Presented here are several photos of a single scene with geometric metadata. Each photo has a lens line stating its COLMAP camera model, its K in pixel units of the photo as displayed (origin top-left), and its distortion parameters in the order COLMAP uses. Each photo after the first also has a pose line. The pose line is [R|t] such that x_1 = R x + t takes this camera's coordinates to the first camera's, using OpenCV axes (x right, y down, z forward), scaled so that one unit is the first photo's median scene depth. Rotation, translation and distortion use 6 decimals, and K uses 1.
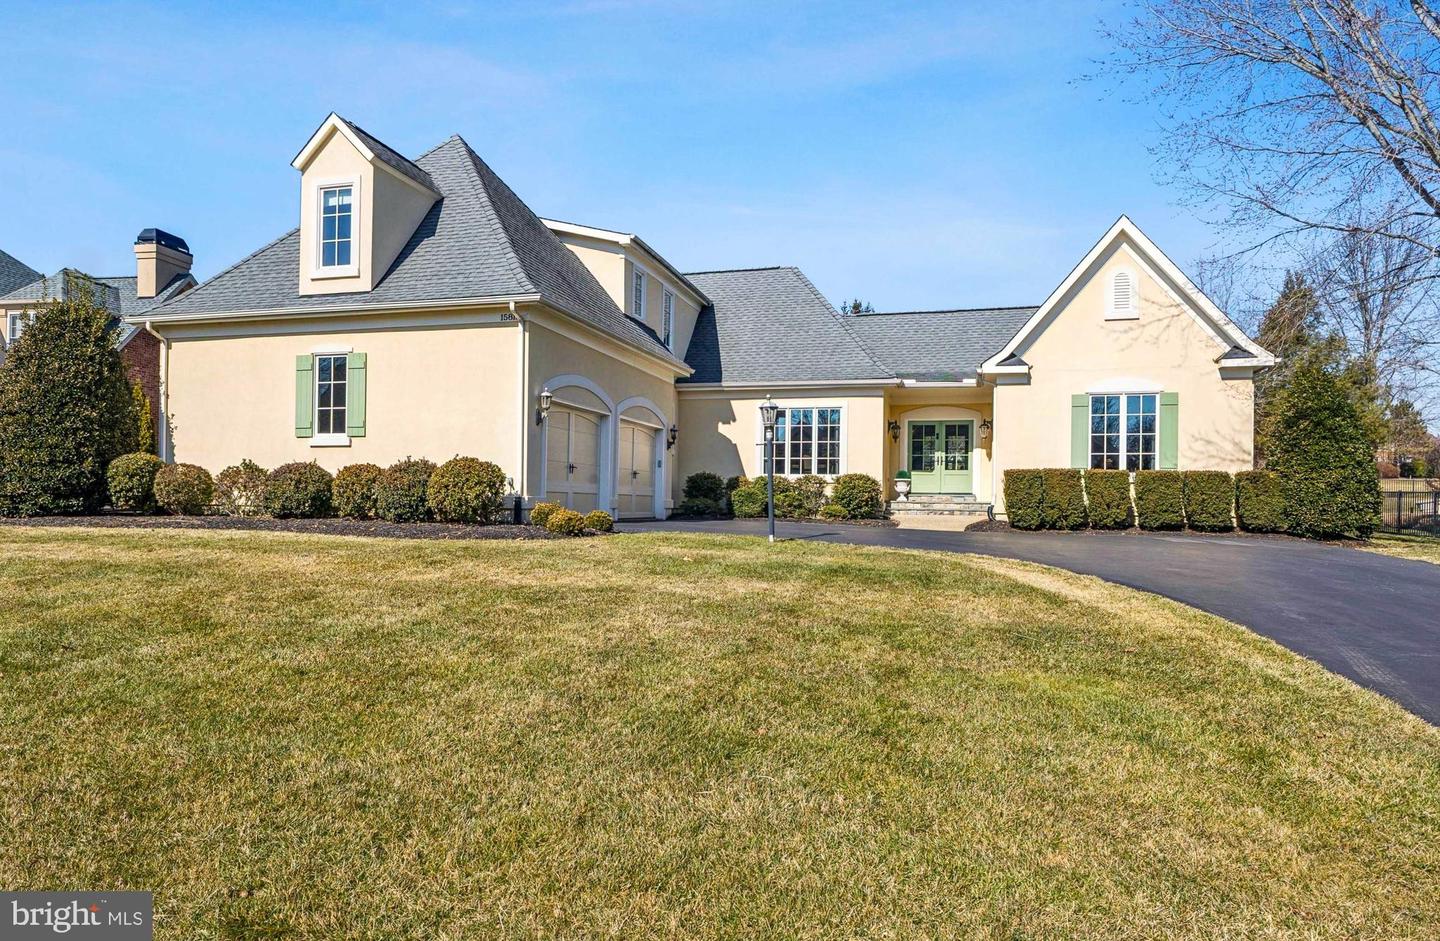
lens RADIAL K [[846.3, 0, 705.5], [0, 846.3, 489.7], [0, 0, 1]] dist [0.008062, -0.003235]
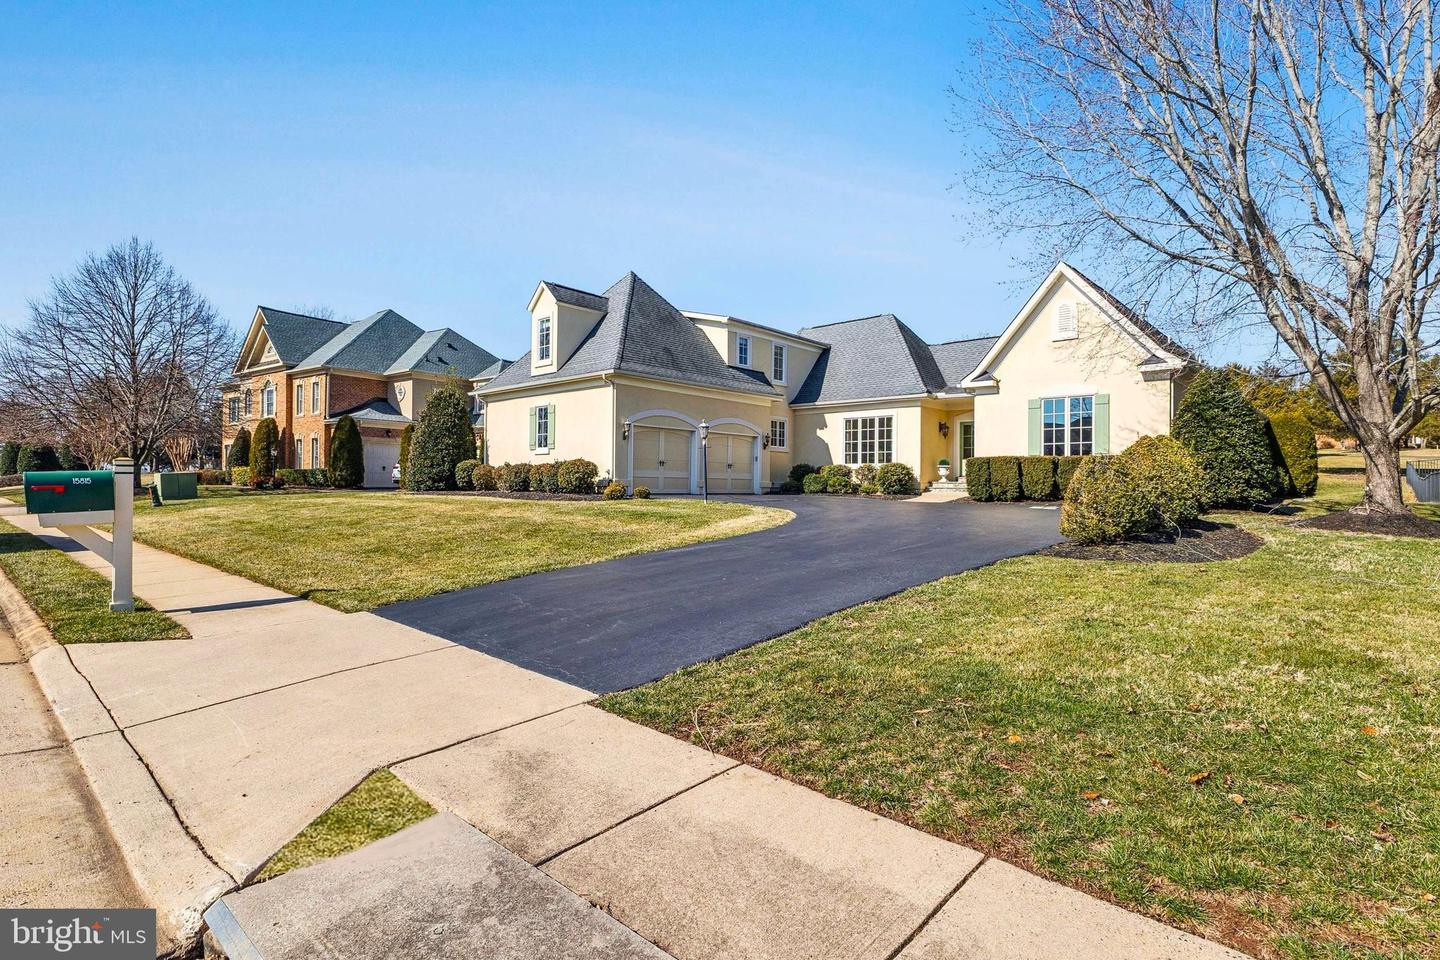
lens RADIAL K [[669.7, 0, 720.3], [0, 669.7, 474.8], [0, 0, 1]] dist [0.011380, -0.000377]
pose [[0.901609, -0.011681, -0.432395, 0.456122], [0.009184, 0.999927, -0.007863, 0.008482], [0.432455, 0.003118, 0.901650, -0.151240]]
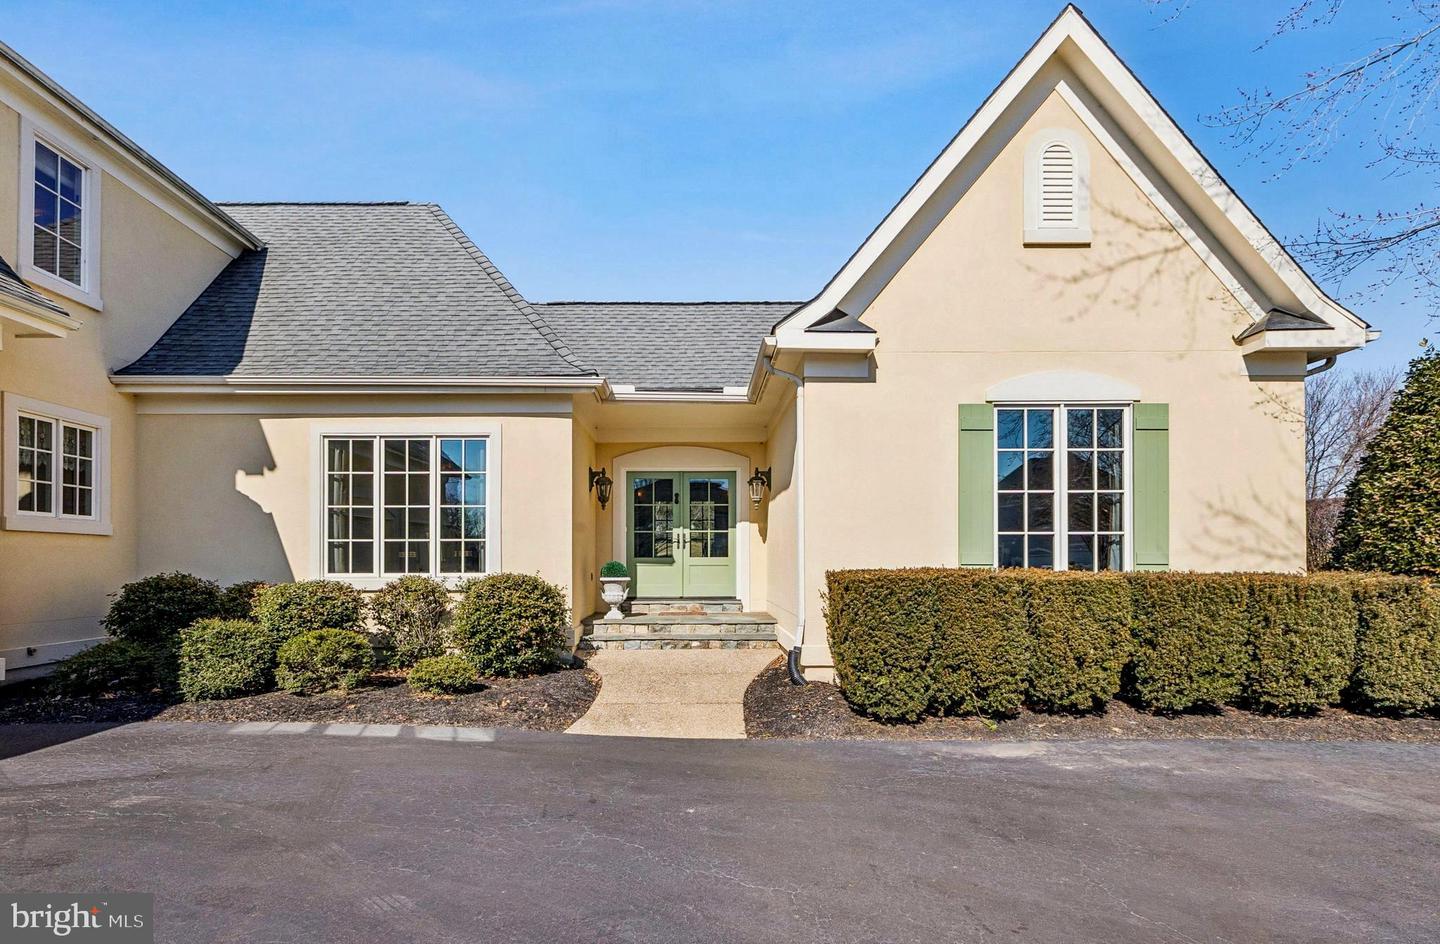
lens RADIAL K [[697.6, 0, 700.1], [0, 697.6, 556.2], [0, 0, 1]] dist [0.000096, 0.001897]
pose [[0.954062, -0.014730, 0.299247, 0.186166], [0.013003, 0.999885, 0.007761, -0.035160], [-0.299327, -0.003514, 0.954144, 0.689806]]
